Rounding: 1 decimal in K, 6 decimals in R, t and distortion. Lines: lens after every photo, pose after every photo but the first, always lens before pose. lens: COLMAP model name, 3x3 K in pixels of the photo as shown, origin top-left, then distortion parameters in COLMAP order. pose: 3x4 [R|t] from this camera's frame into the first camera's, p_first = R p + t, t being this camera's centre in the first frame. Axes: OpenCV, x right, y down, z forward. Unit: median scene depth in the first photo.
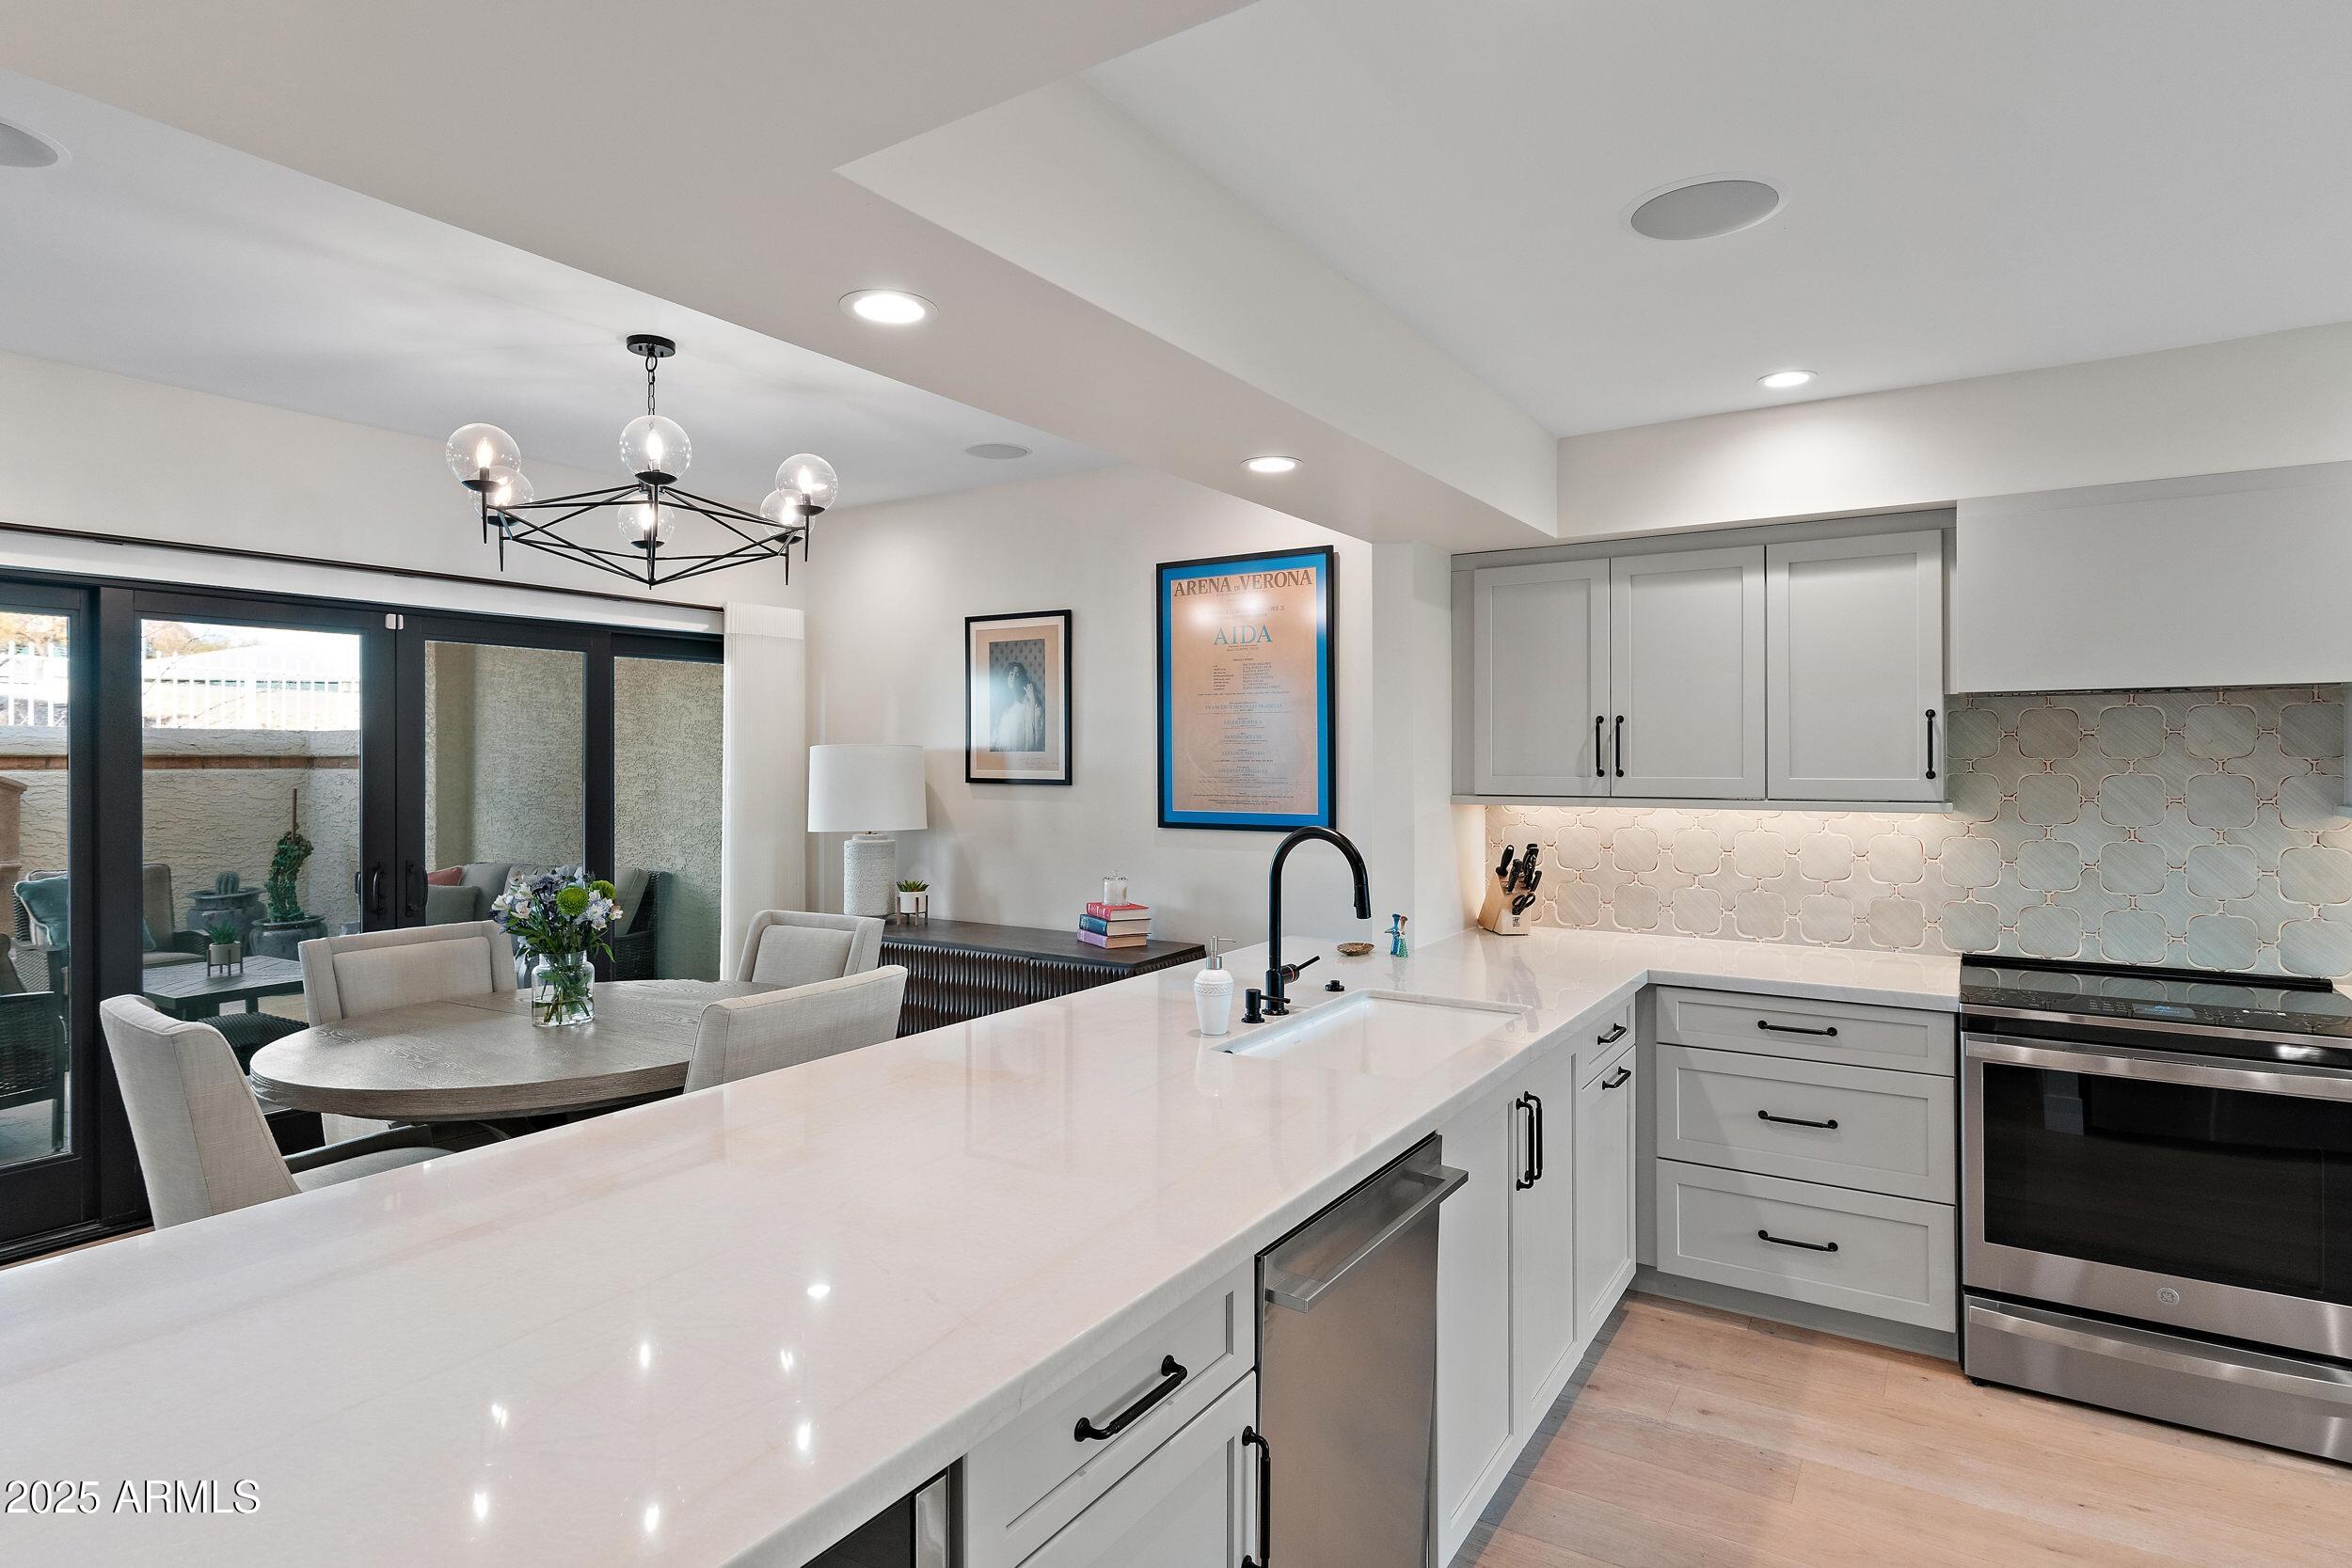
lens RADIAL K [[1238.0, 0, 1178.1], [0, 1238.0, 766.1], [0, 0, 1]] dist [-0.000684, -0.000047]
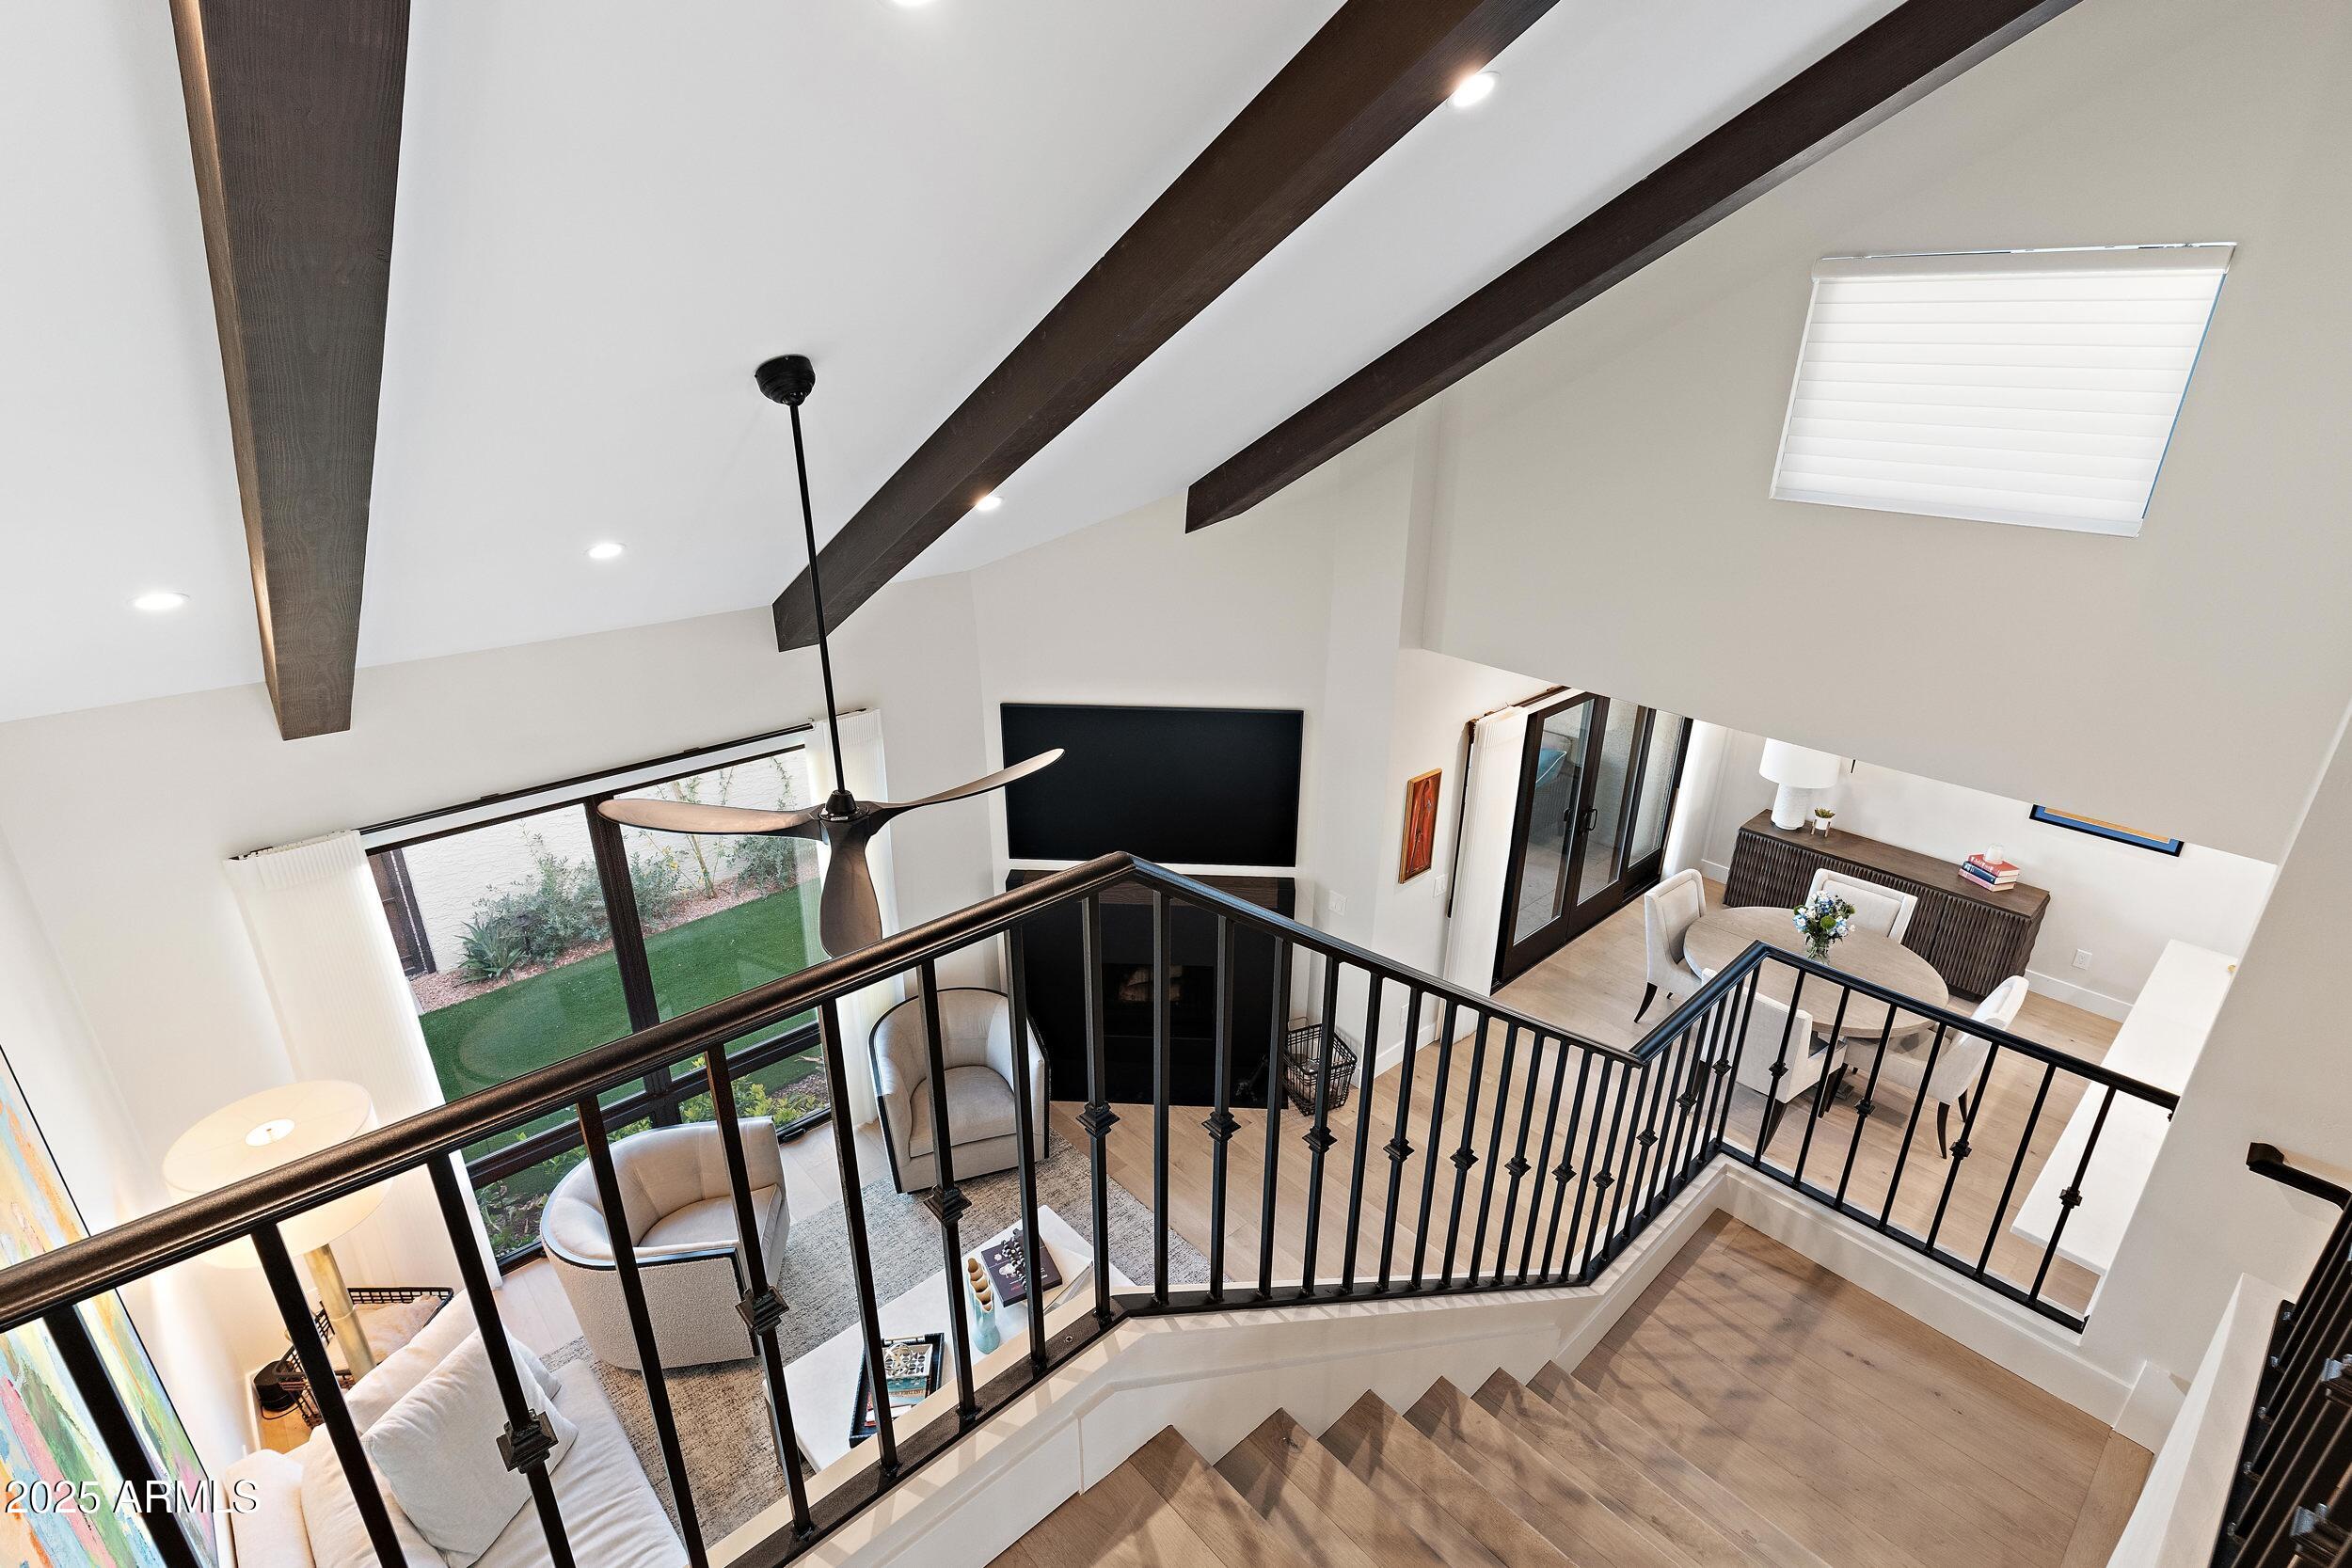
lens RADIAL K [[1121.0, 0, 1176.0], [0, 1121.0, 784.0], [0, 0, 1]] dist [-0.001751, -0.000461]
pose [[0.969545, 0.100648, -0.223278, -1.033854], [-0.007607, 0.923592, 0.383301, -0.729767], [0.244797, -0.369929, 0.896229, -0.805951]]
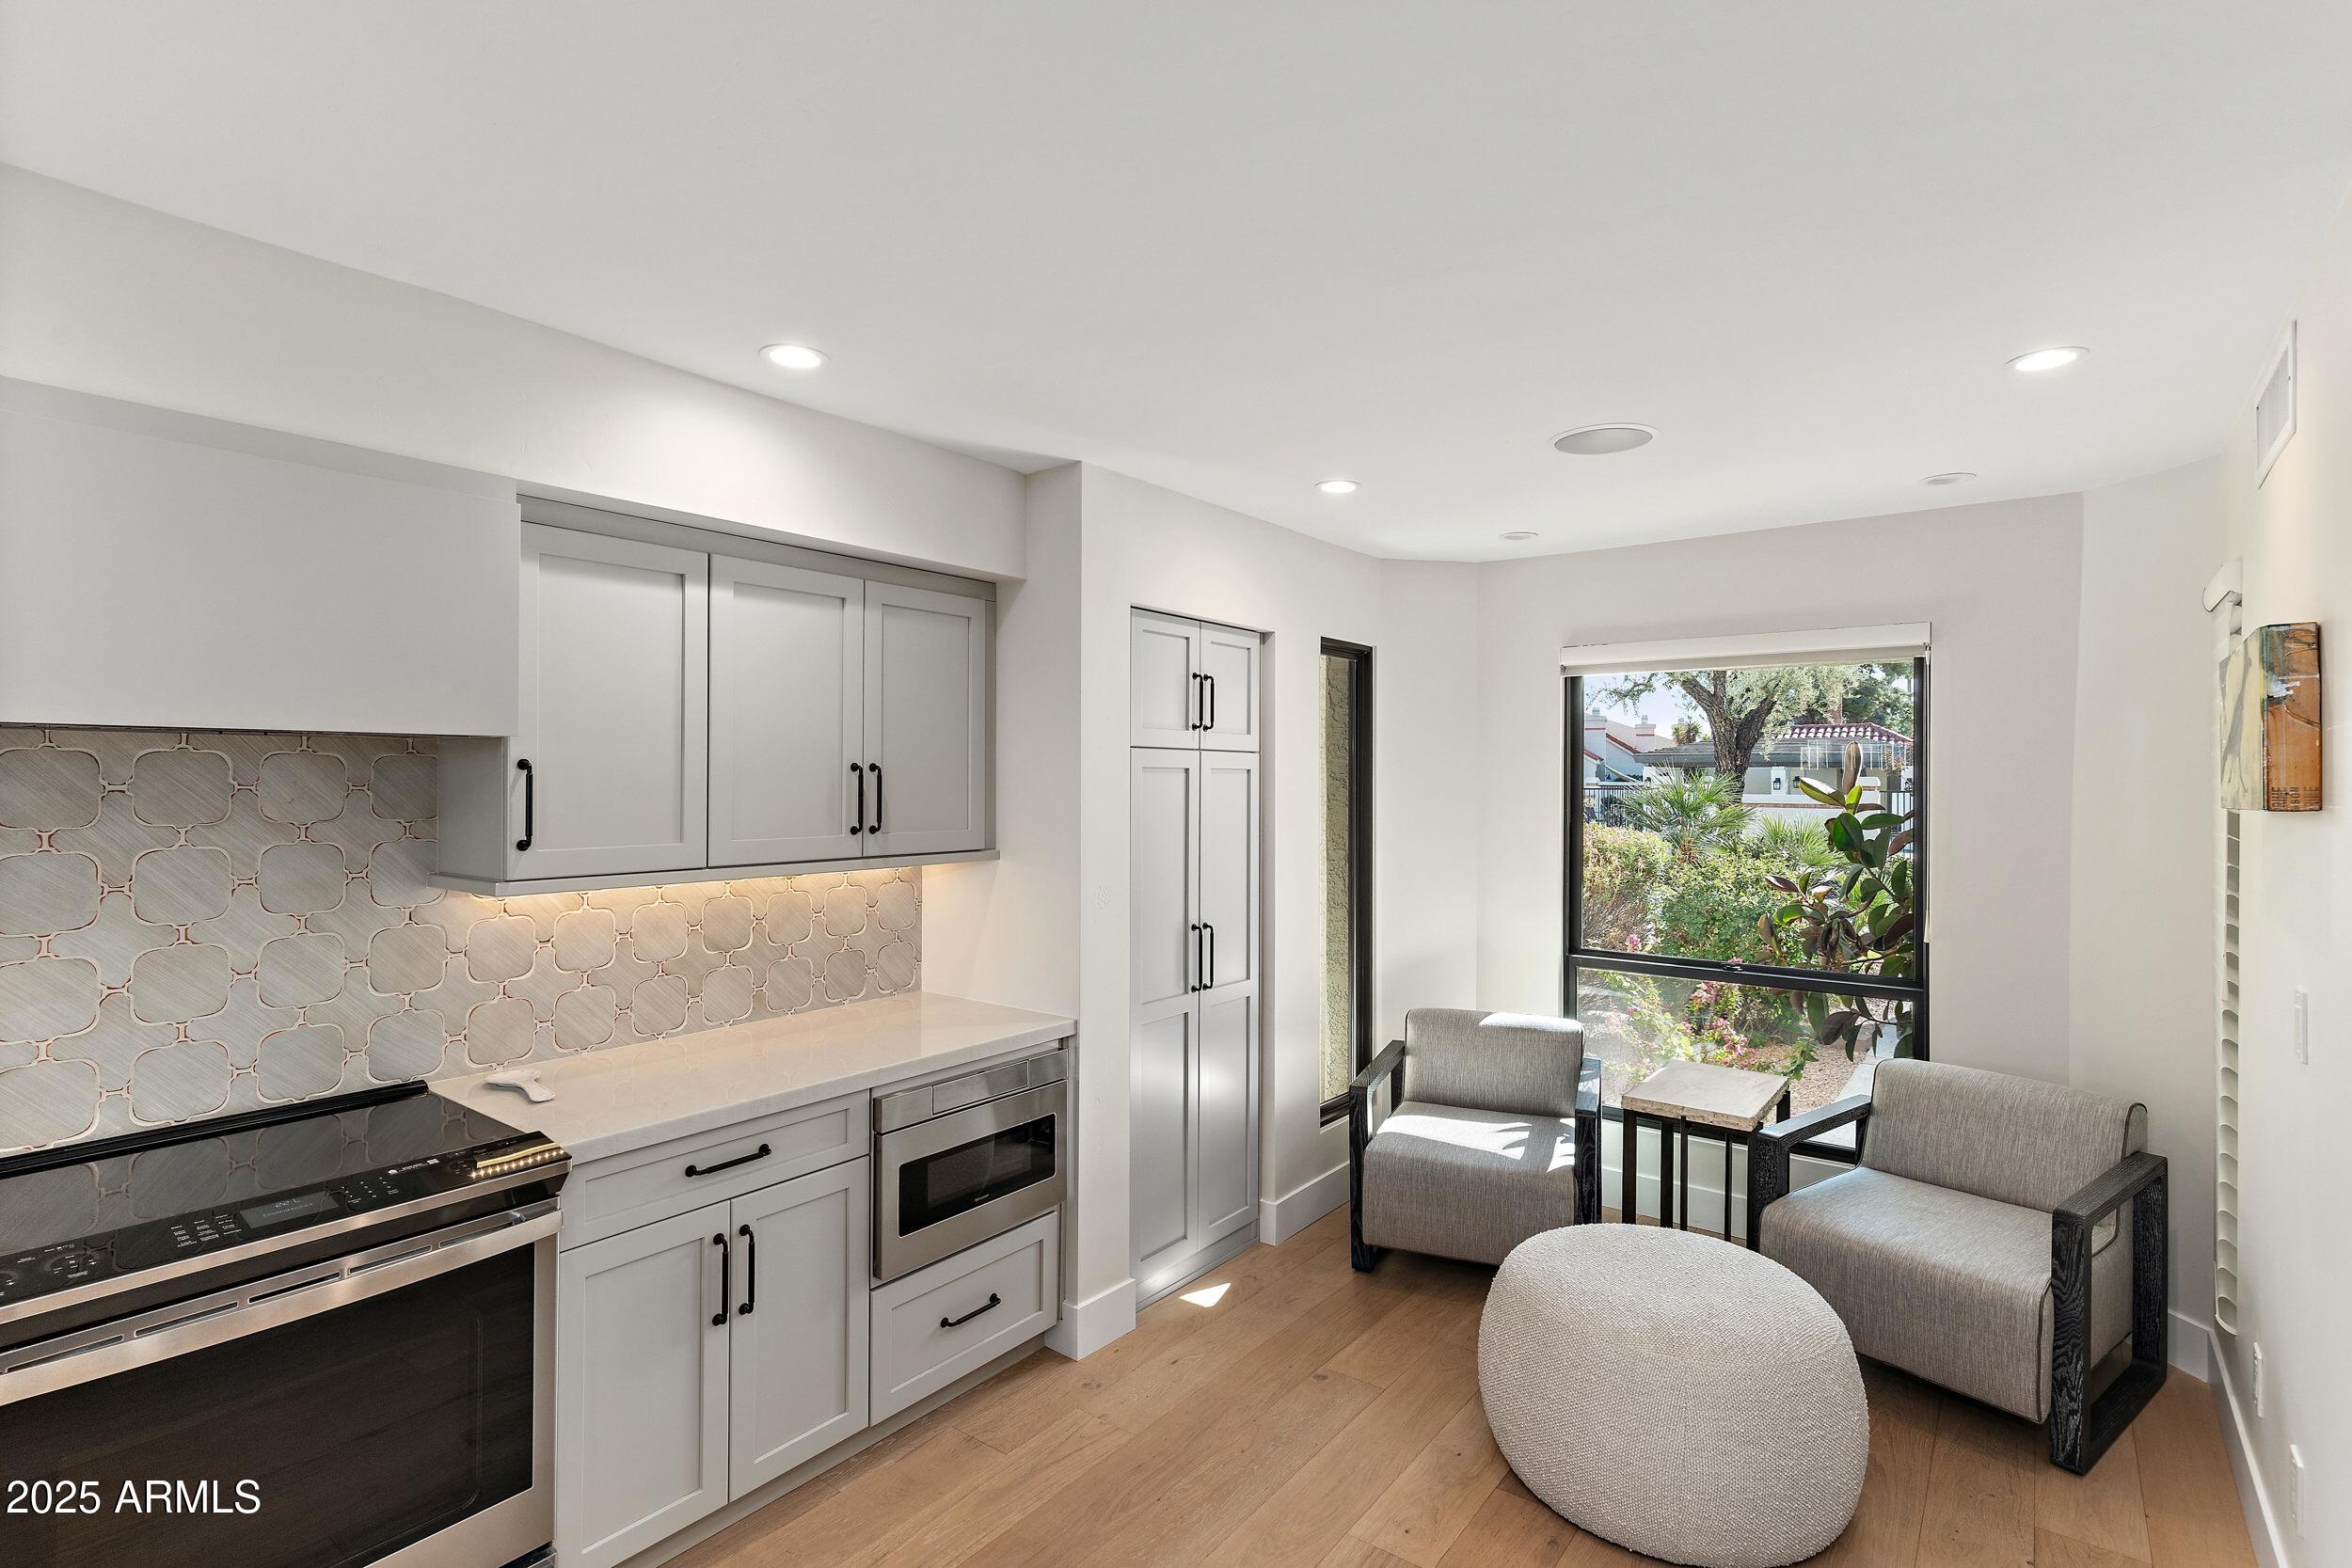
lens RADIAL K [[1132.4, 0, 1174.7], [0, 1132.4, 760.6], [0, 0, 1]] dist [0.000299, 0.000171]
pose [[0.075783, 0.015380, 0.997006, 0.150248], [0.000593, 0.999880, -0.015469, -0.027647], [-0.997124, 0.001763, 0.075765, 0.336649]]
